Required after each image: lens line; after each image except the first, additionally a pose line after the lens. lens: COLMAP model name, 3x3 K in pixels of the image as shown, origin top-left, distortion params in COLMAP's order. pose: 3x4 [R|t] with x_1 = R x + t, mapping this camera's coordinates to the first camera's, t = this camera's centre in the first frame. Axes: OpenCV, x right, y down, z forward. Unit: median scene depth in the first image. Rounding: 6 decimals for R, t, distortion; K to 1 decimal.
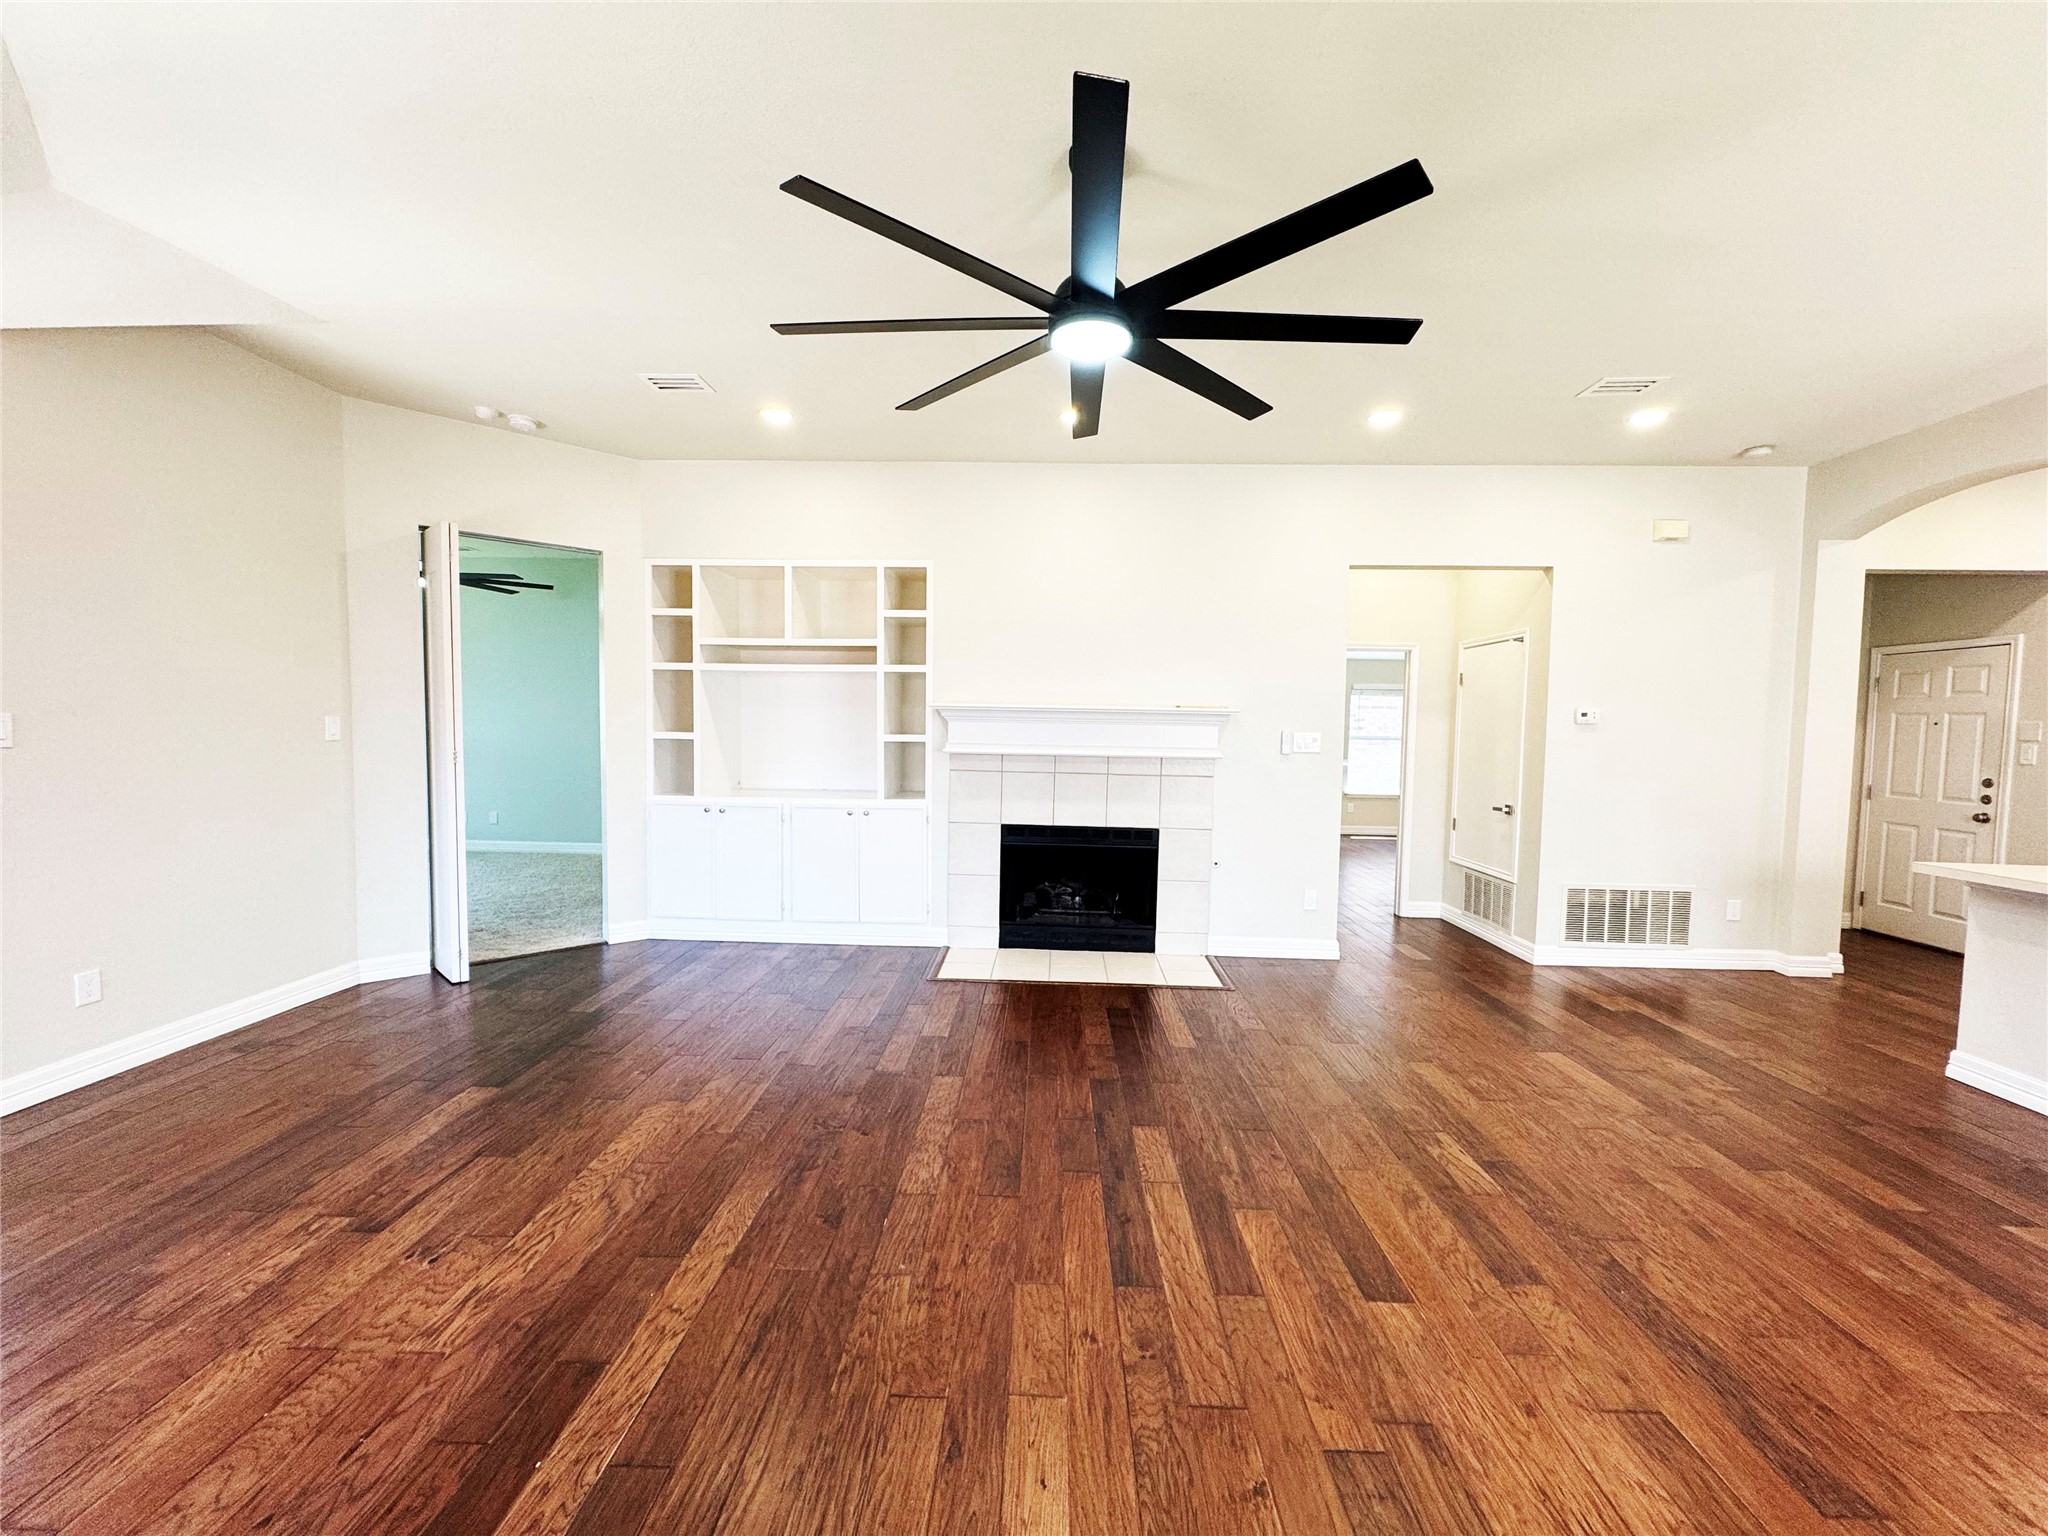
lens RADIAL K [[815.0, 0, 1025.3], [0, 815.0, 764.5], [0, 0, 1]] dist [-0.004855, 0.001662]
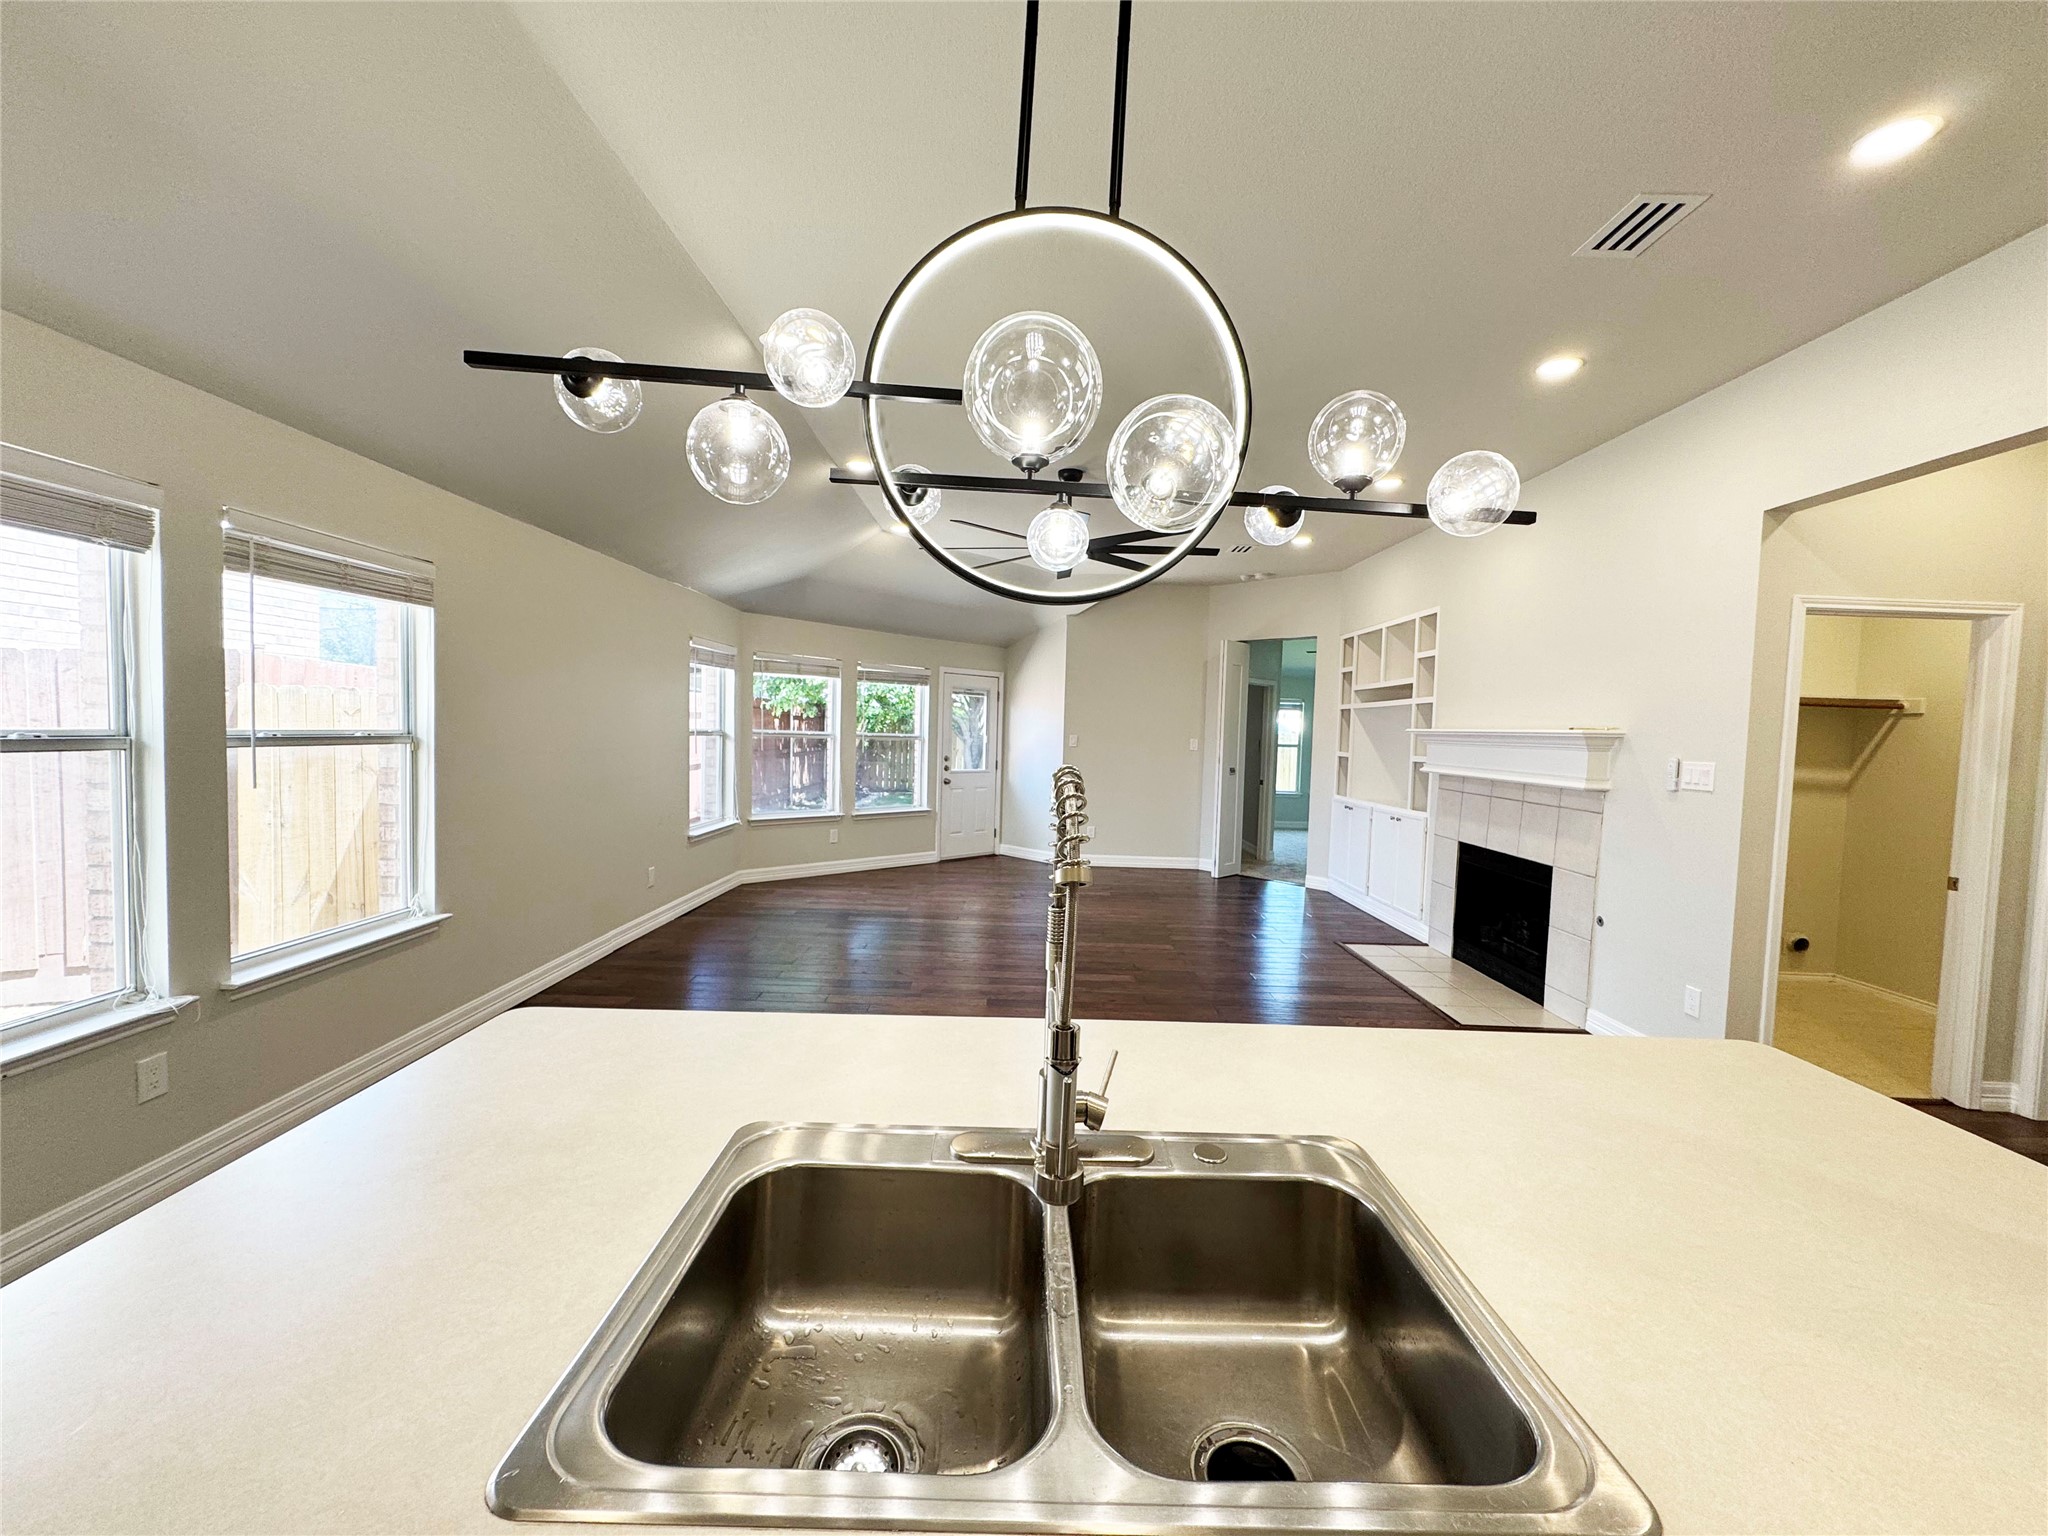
lens RADIAL K [[815.0, 0, 1019.9], [0, 815.0, 765.7], [0, 0, 1]] dist [-0.004855, 0.001662]
pose [[0.034019, 0.029265, -0.998993, 1.022633], [-0.080001, 0.996443, 0.026466, -0.007737], [0.996214, 0.079020, 0.036239, 0.383503]]
